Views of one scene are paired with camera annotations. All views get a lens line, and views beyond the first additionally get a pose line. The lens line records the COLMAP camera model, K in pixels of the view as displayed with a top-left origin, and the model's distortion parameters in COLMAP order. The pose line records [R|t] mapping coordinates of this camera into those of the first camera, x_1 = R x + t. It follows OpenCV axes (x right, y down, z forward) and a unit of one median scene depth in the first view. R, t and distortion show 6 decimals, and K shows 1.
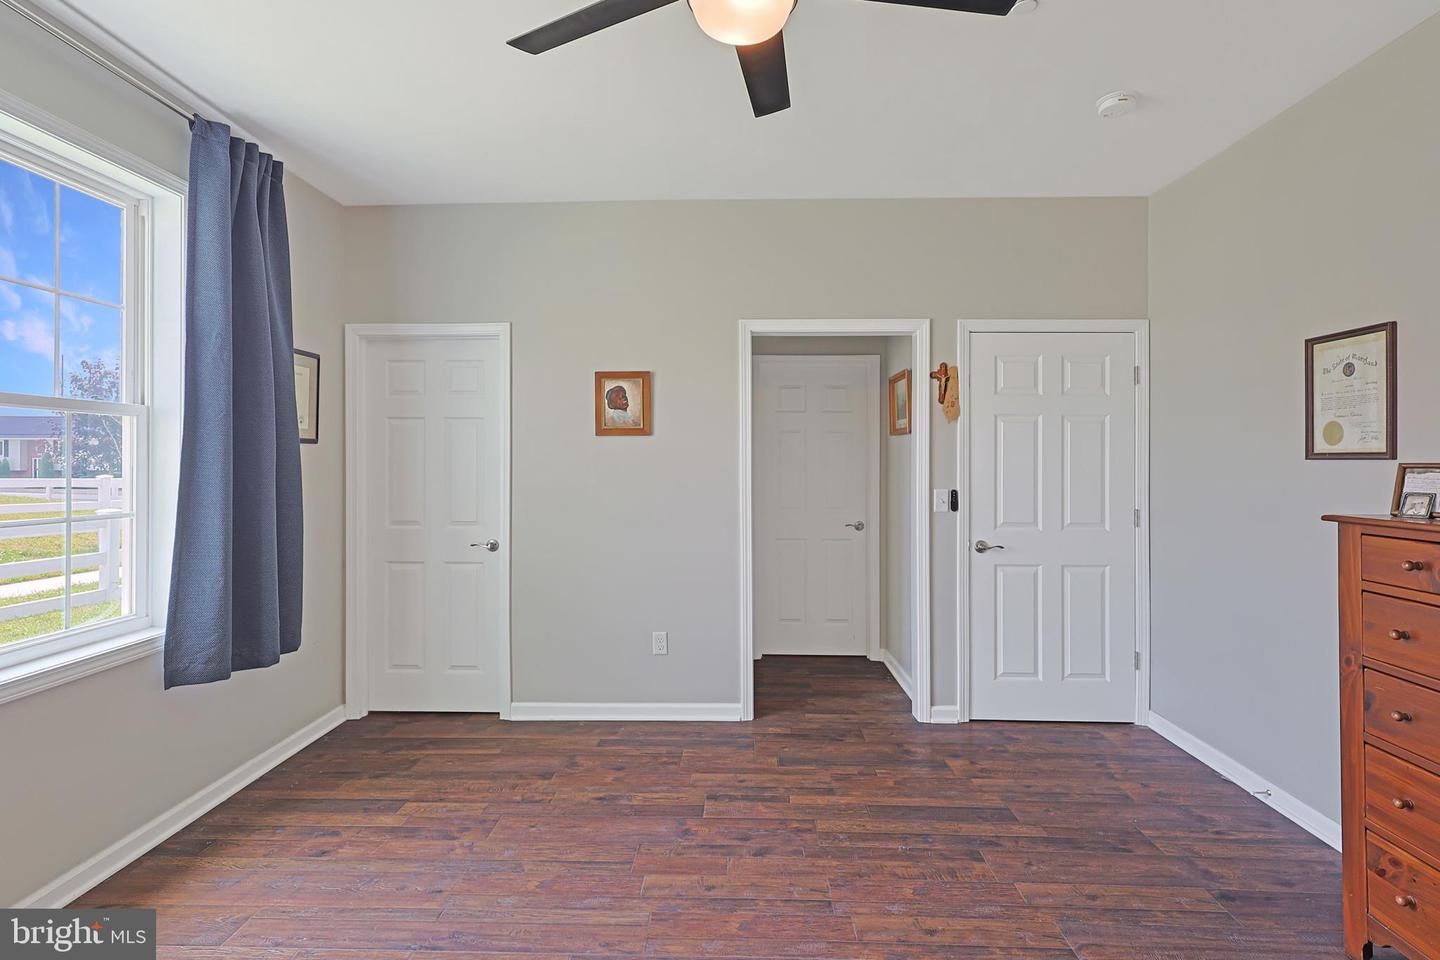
lens RADIAL K [[710.4, 0, 718.2], [0, 710.4, 467.3], [0, 0, 1]] dist [0.002822, 0.000955]
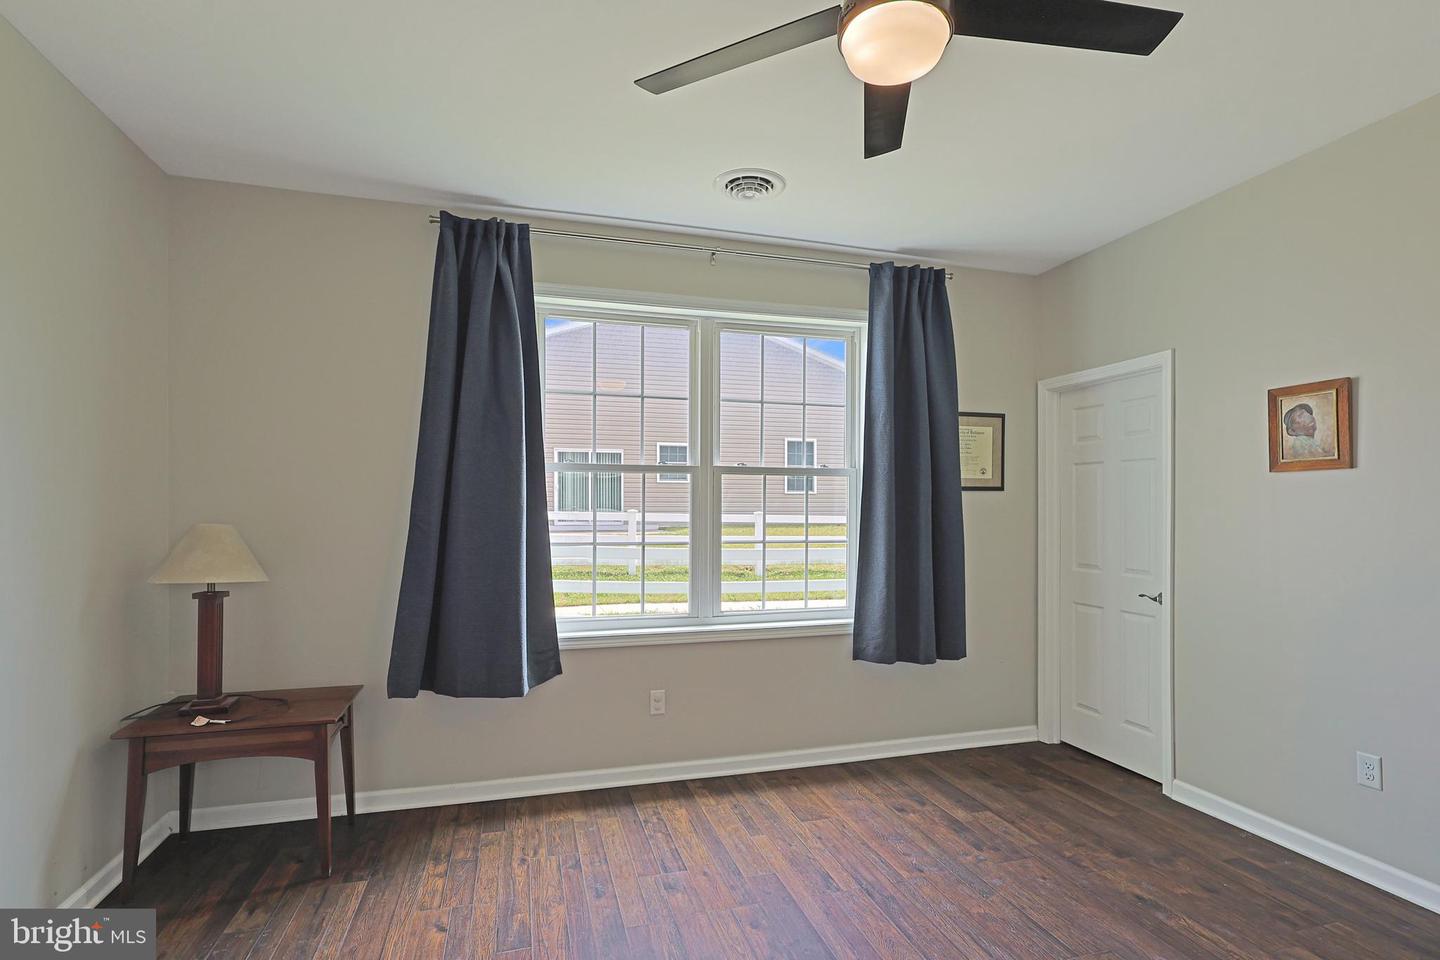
lens RADIAL K [[712.6, 0, 722.0], [0, 712.6, 510.7], [0, 0, 1]] dist [-0.000567, 0.000479]
pose [[0.313525, 0.005394, -0.949565, 0.422176], [-0.006771, 0.999971, 0.003445, -0.001365], [0.949556, 0.005349, 0.313552, 0.213583]]
